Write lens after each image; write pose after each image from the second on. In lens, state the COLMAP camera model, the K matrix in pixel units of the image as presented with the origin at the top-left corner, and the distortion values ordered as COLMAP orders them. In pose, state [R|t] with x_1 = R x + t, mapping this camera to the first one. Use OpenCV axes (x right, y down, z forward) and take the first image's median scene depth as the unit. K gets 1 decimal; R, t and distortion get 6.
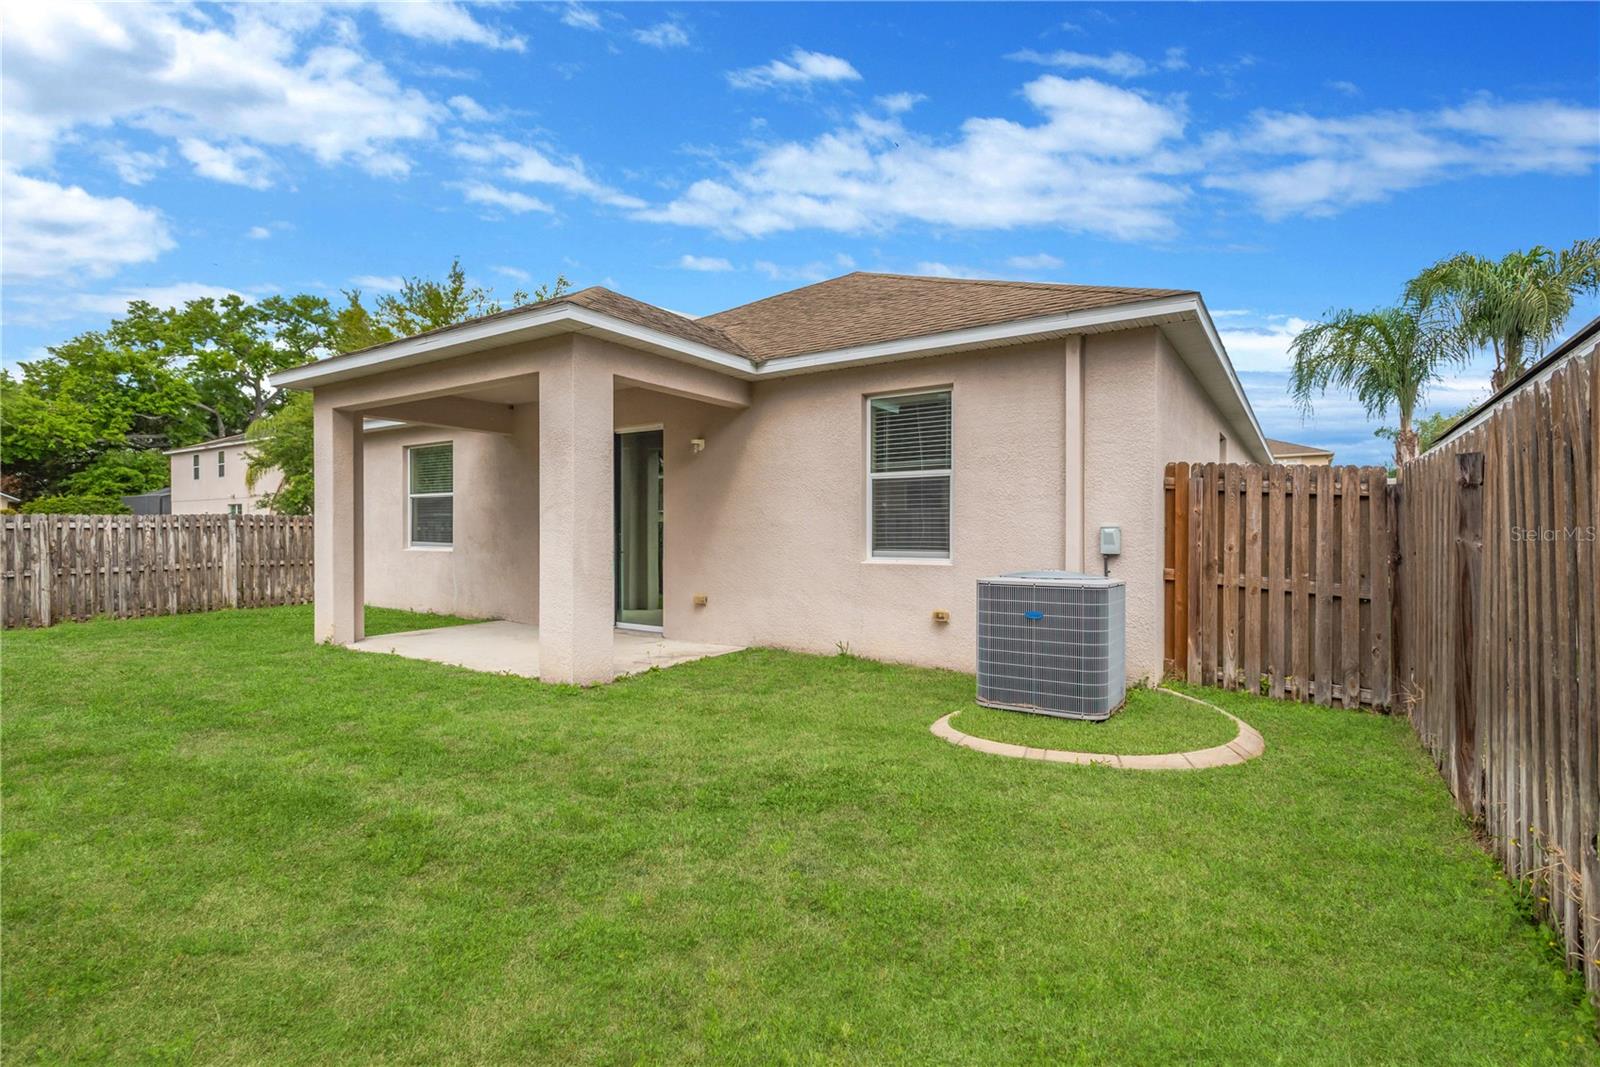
lens RADIAL K [[745.6, 0, 802.8], [0, 745.6, 535.8], [0, 0, 1]] dist [0.015685, -0.004699]
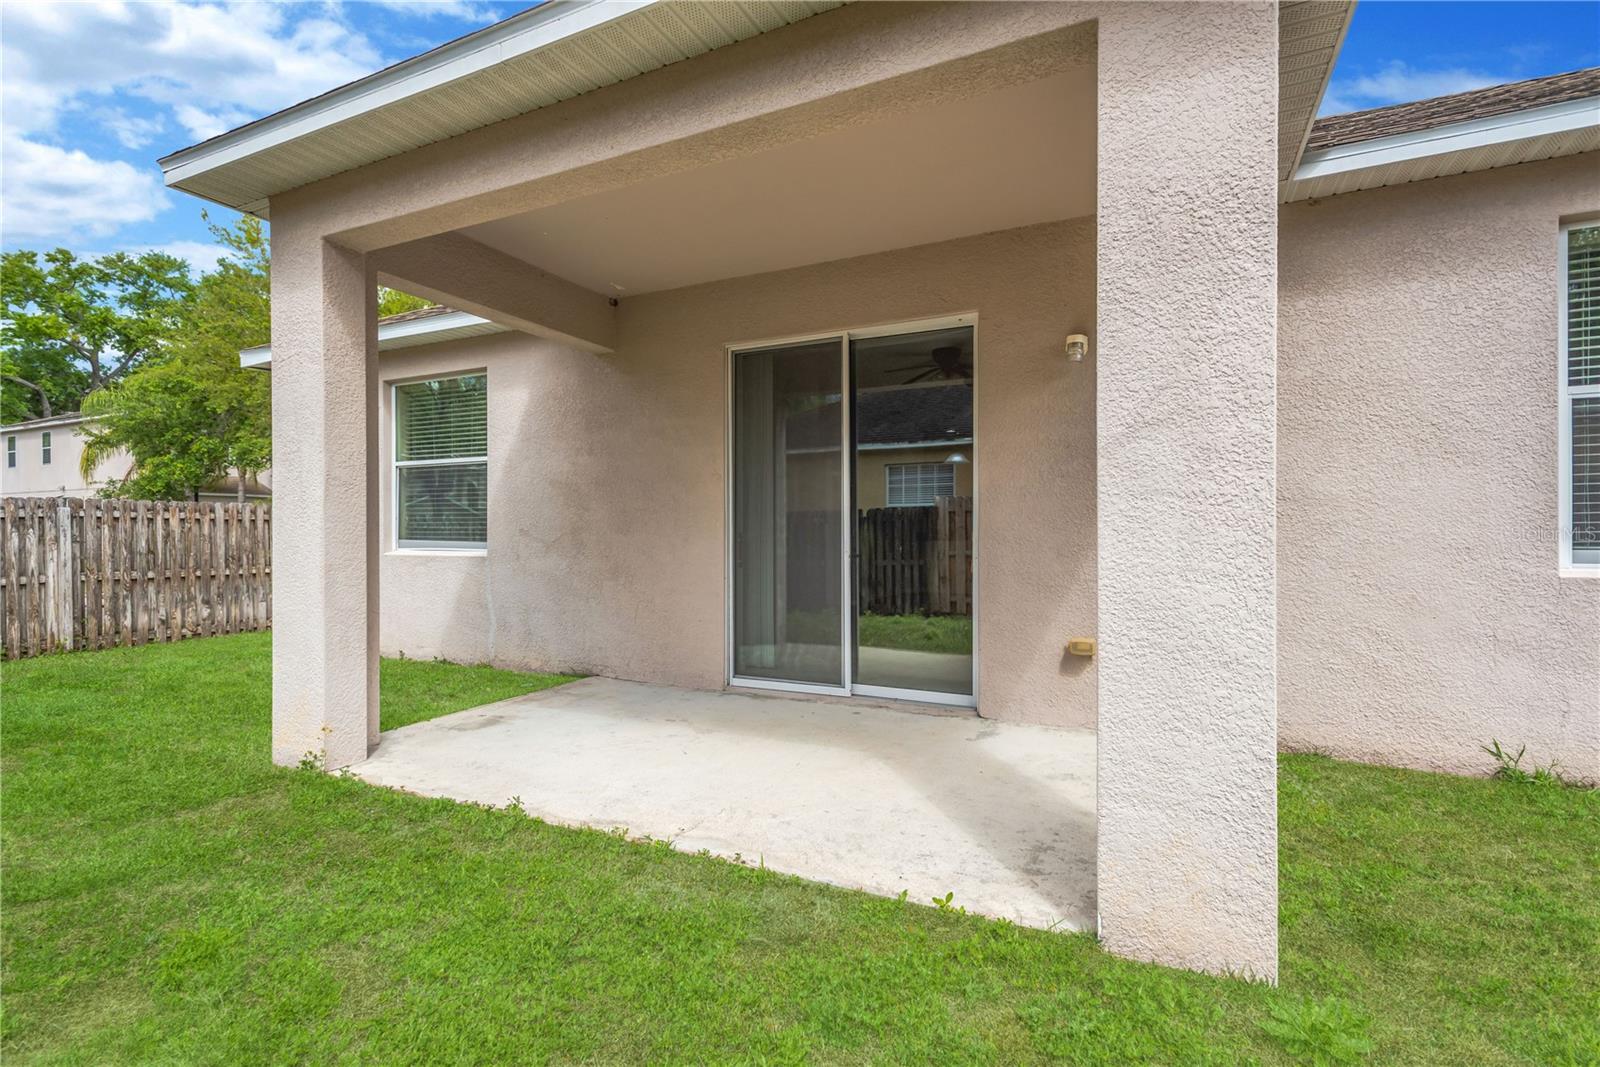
lens RADIAL K [[745.6, 0, 799.1], [0, 745.6, 528.9], [0, 0, 1]] dist [0.015685, -0.004699]
pose [[0.992052, -0.003265, 0.125788, -0.221983], [0.004271, 0.999961, -0.007730, 0.003798], [-0.125758, 0.008206, 0.992027, 0.288239]]
